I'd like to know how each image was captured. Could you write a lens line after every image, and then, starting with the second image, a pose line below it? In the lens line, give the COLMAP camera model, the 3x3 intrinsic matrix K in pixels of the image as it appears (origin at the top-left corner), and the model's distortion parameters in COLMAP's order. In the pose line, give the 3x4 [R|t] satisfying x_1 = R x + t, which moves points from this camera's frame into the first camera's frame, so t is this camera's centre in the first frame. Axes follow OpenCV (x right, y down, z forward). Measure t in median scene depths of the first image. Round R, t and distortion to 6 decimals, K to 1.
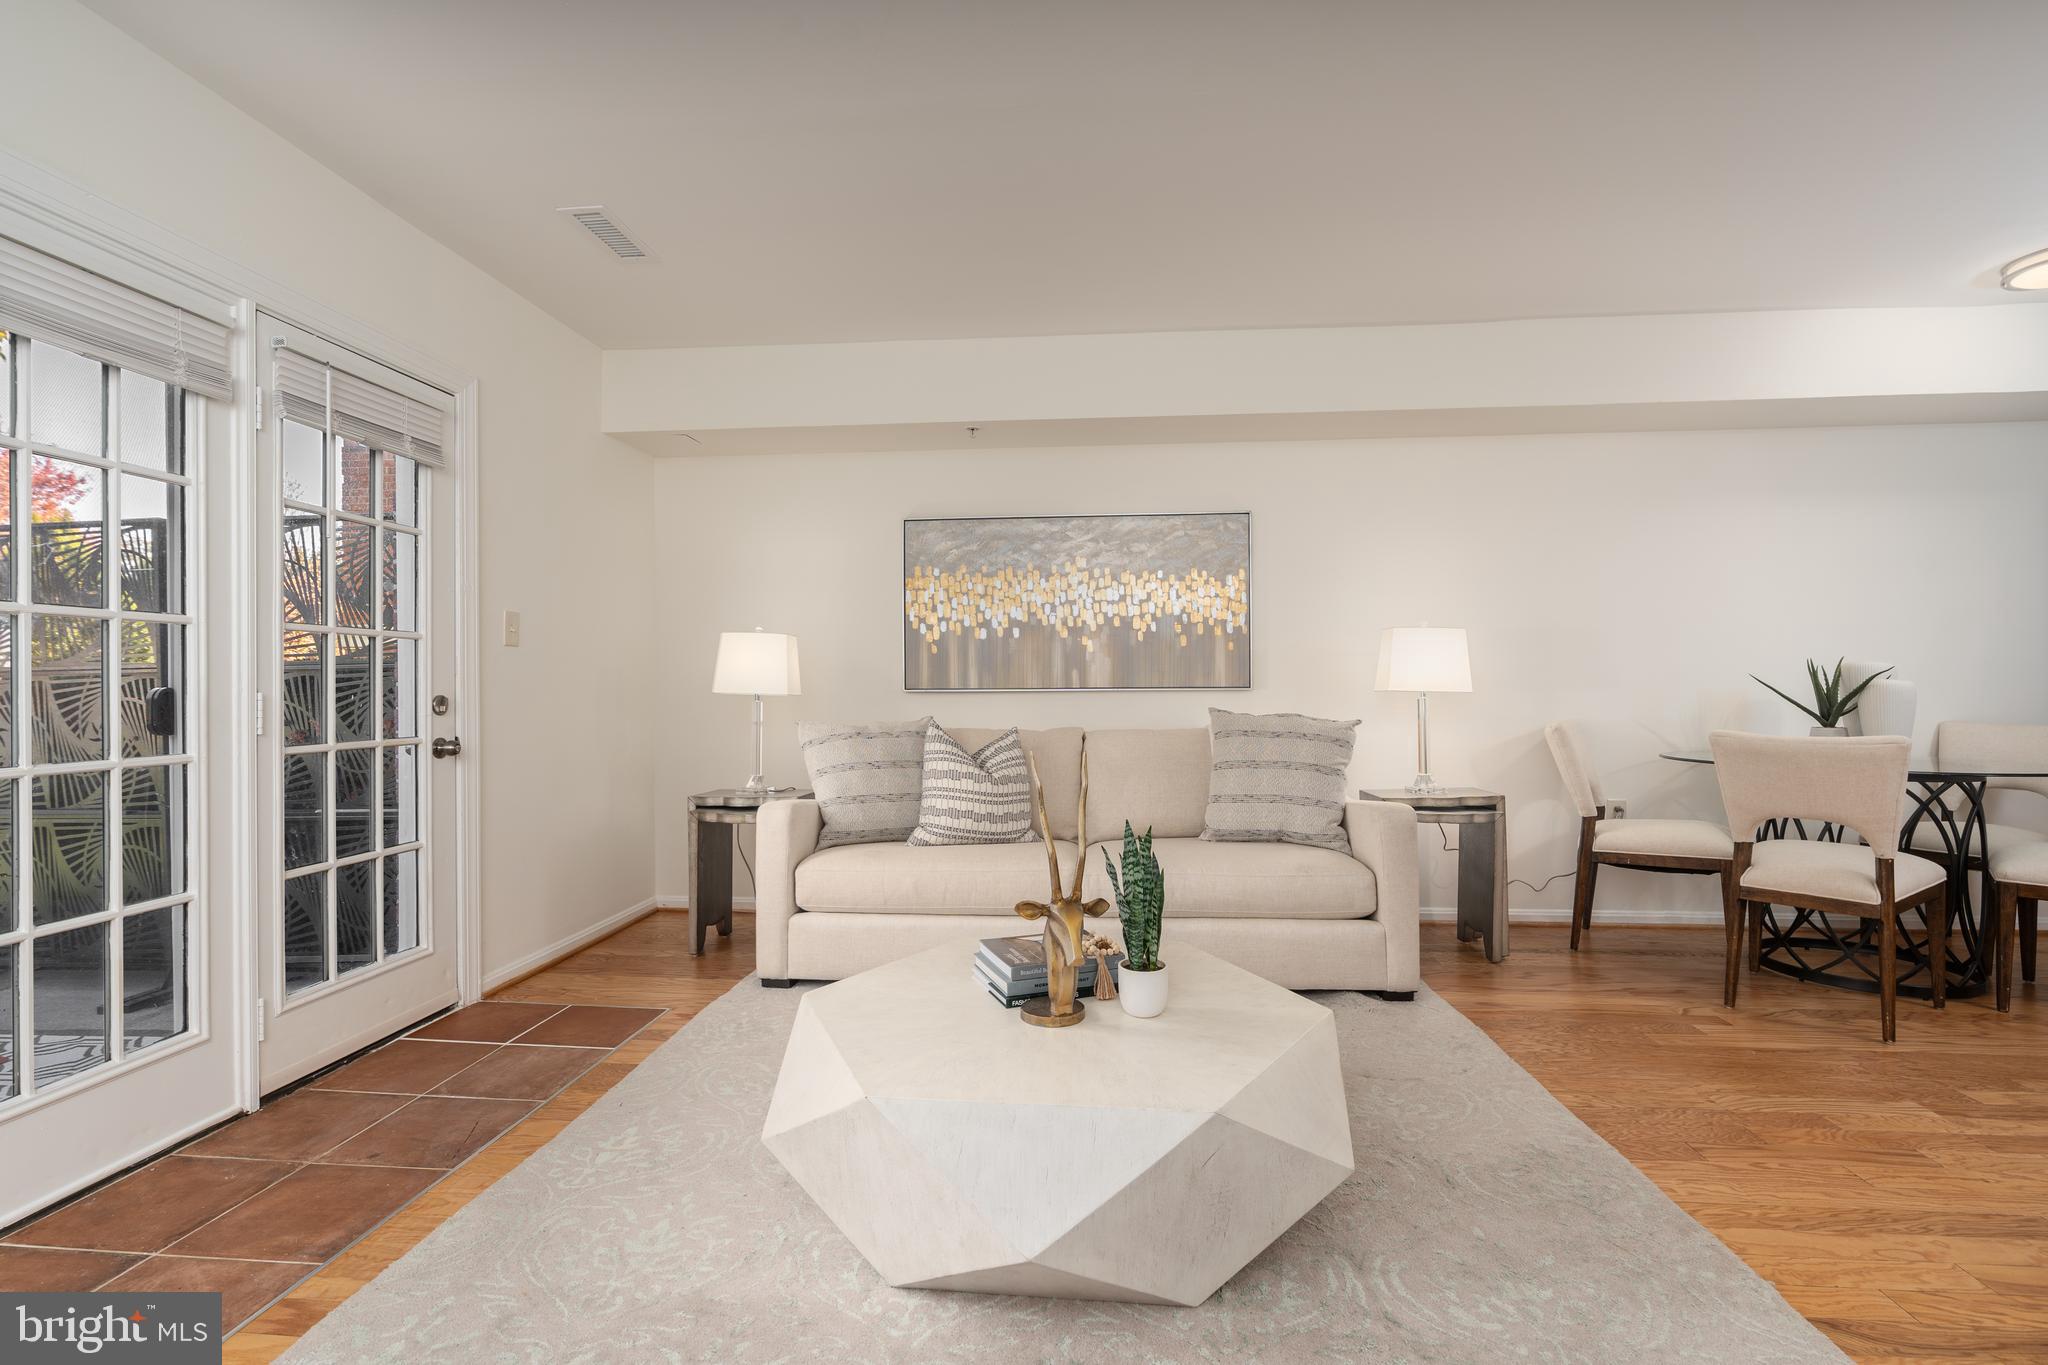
lens RADIAL K [[934.2, 0, 1031.6], [0, 934.2, 685.4], [0, 0, 1]] dist [-0.000405, 0.002831]
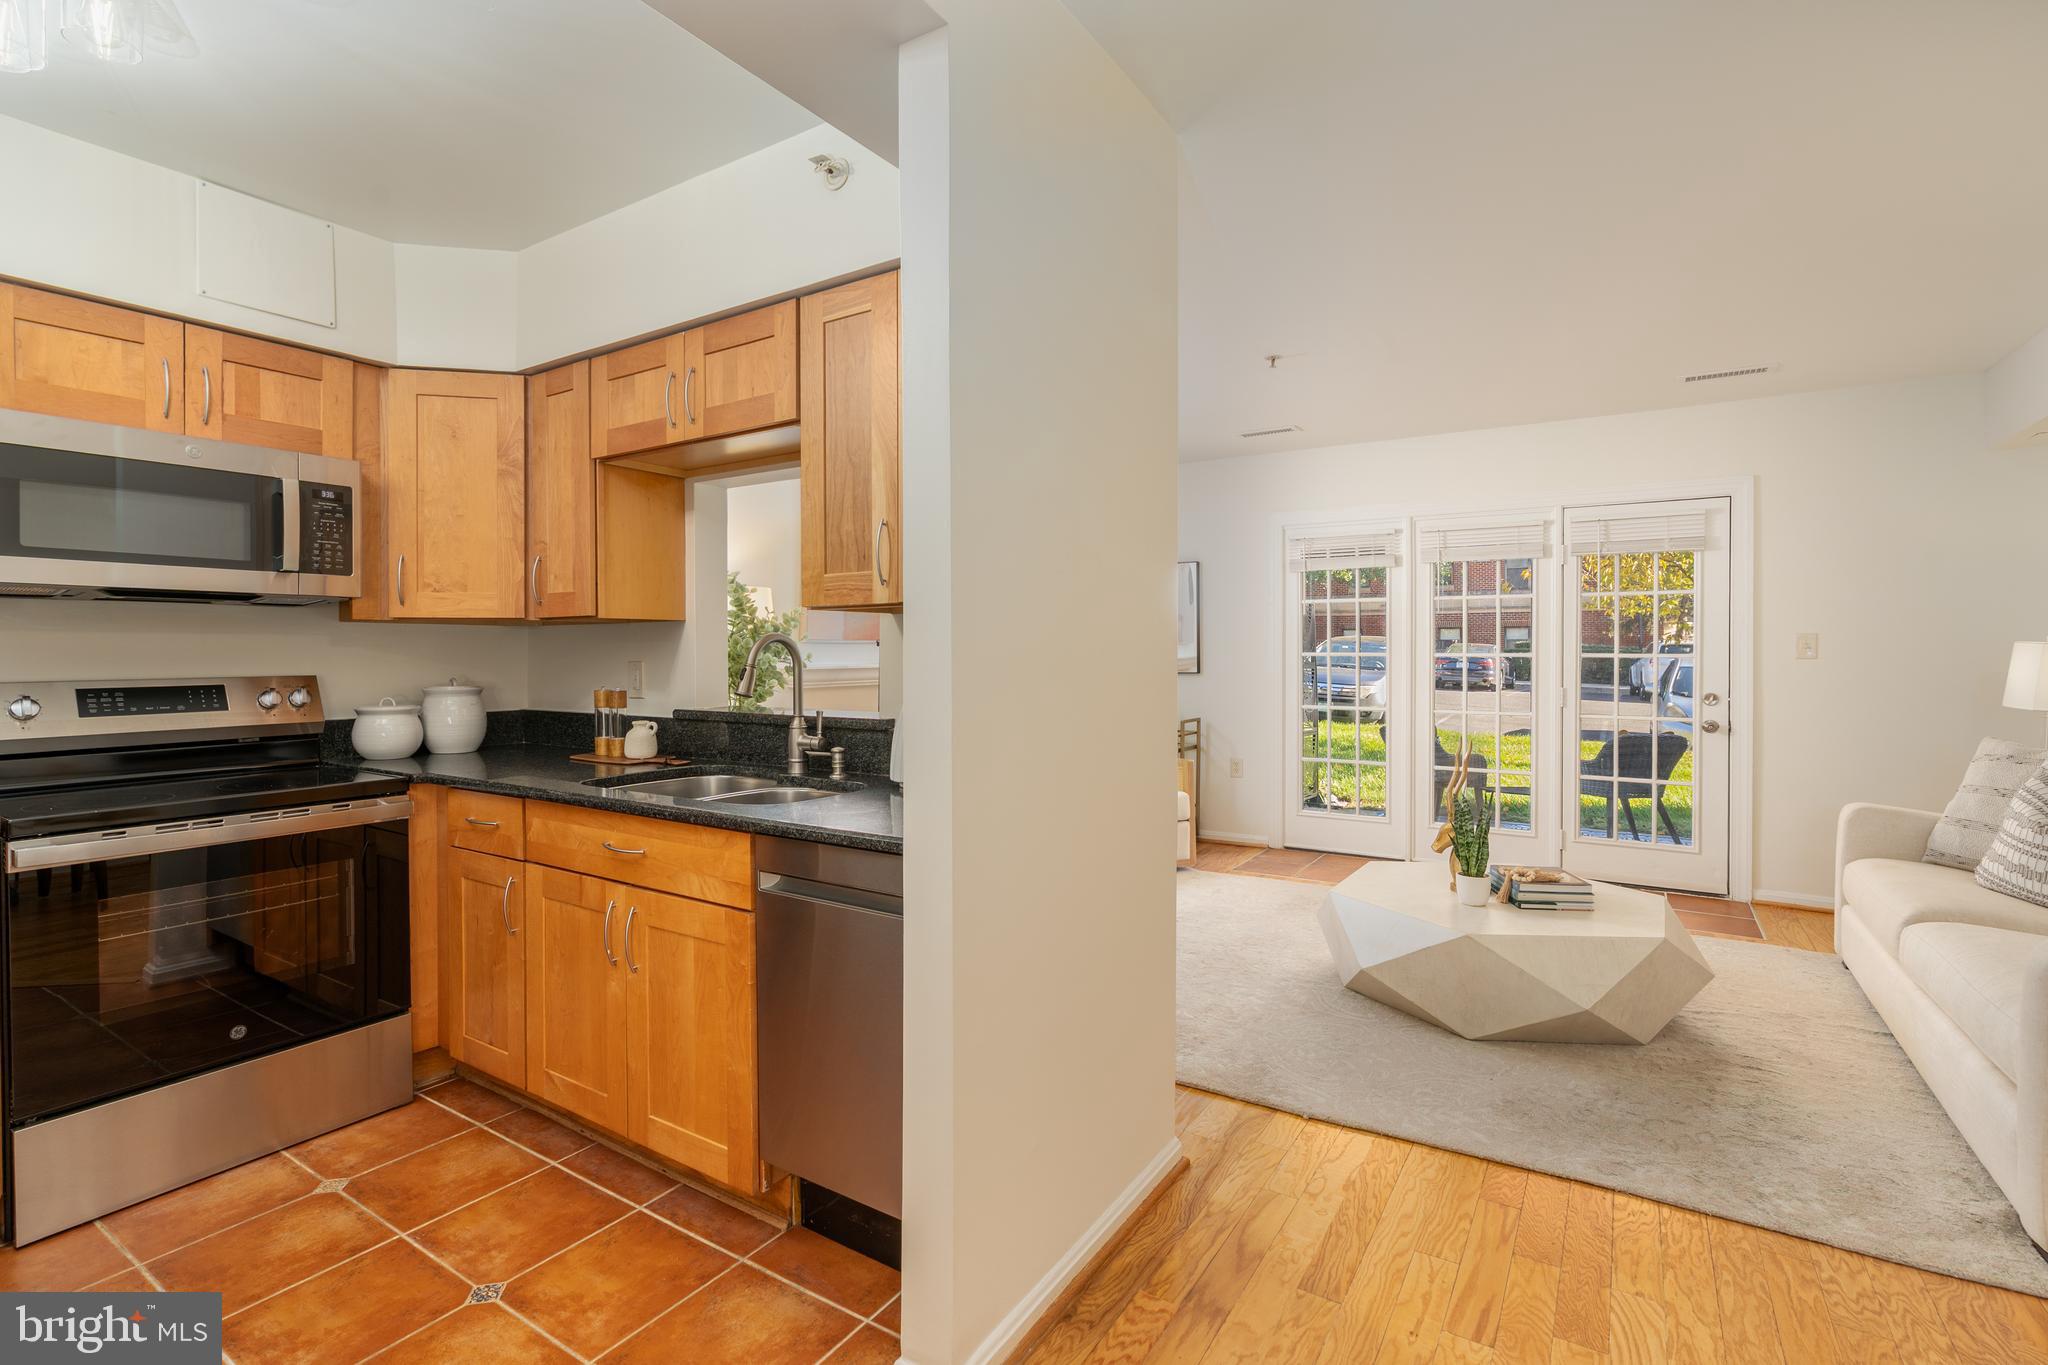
lens RADIAL K [[934.2, 0, 1025.2], [0, 934.2, 660.1], [0, 0, 1]] dist [-0.000405, 0.002831]
pose [[-0.472851, 0.010069, -0.881085, 0.921604], [0.000295, 0.999936, 0.011269, -0.044856], [0.881142, 0.005069, -0.472824, 0.519432]]
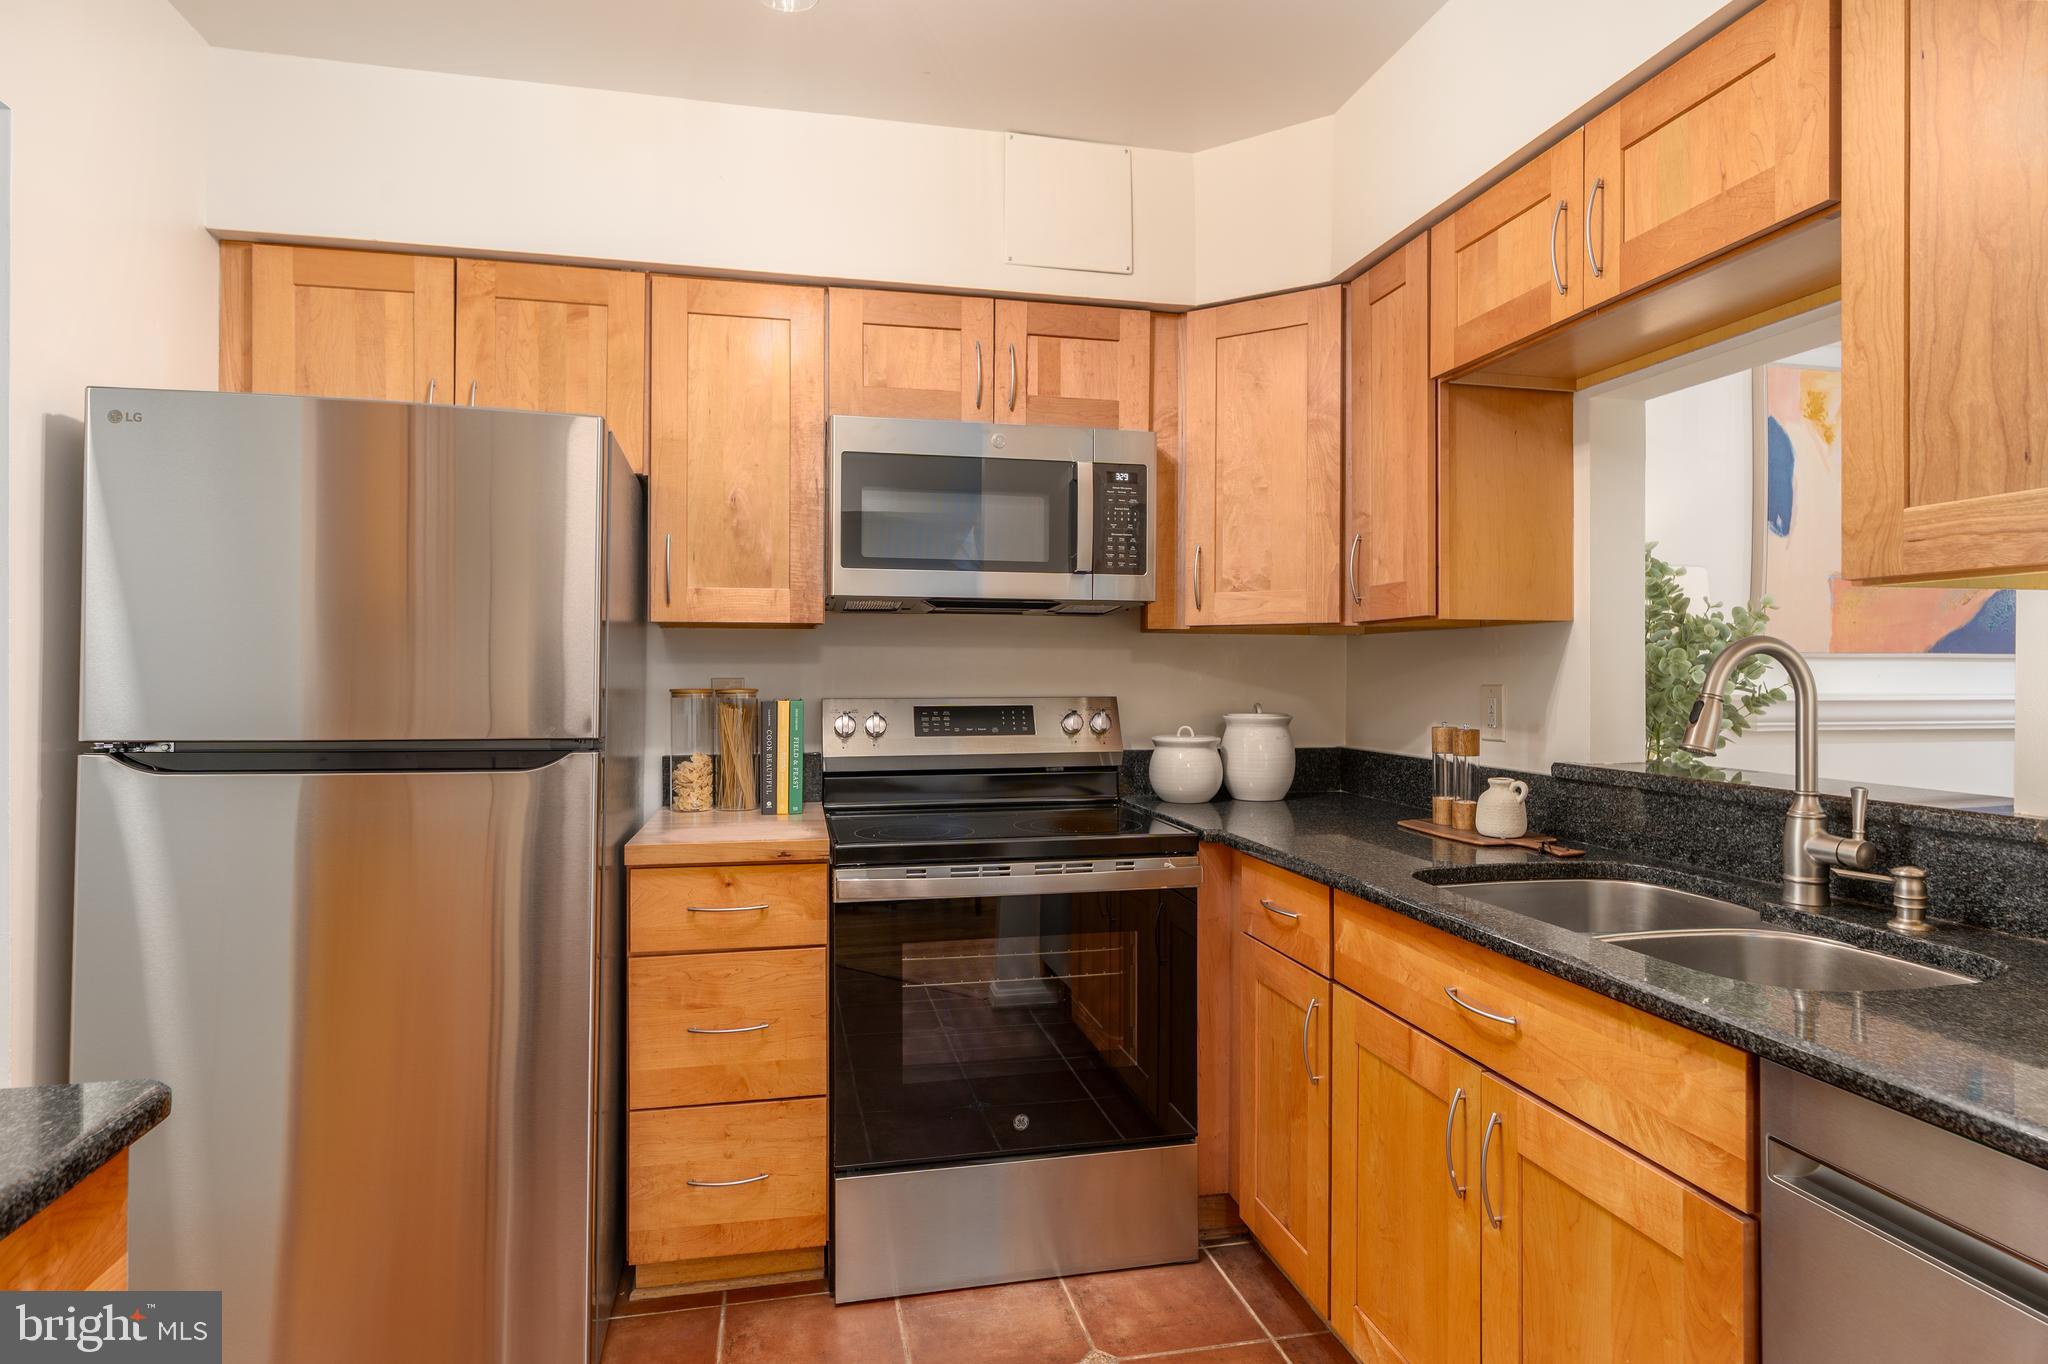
lens RADIAL K [[1086.1, 0, 1050.4], [0, 1086.1, 669.0], [0, 0, 1]] dist [0.002037, 0.001658]
pose [[-0.952788, -0.001199, -0.303634, 0.812697], [-0.002191, 0.999993, 0.002928, -0.044853], [0.303629, 0.003455, -0.952784, 0.374519]]
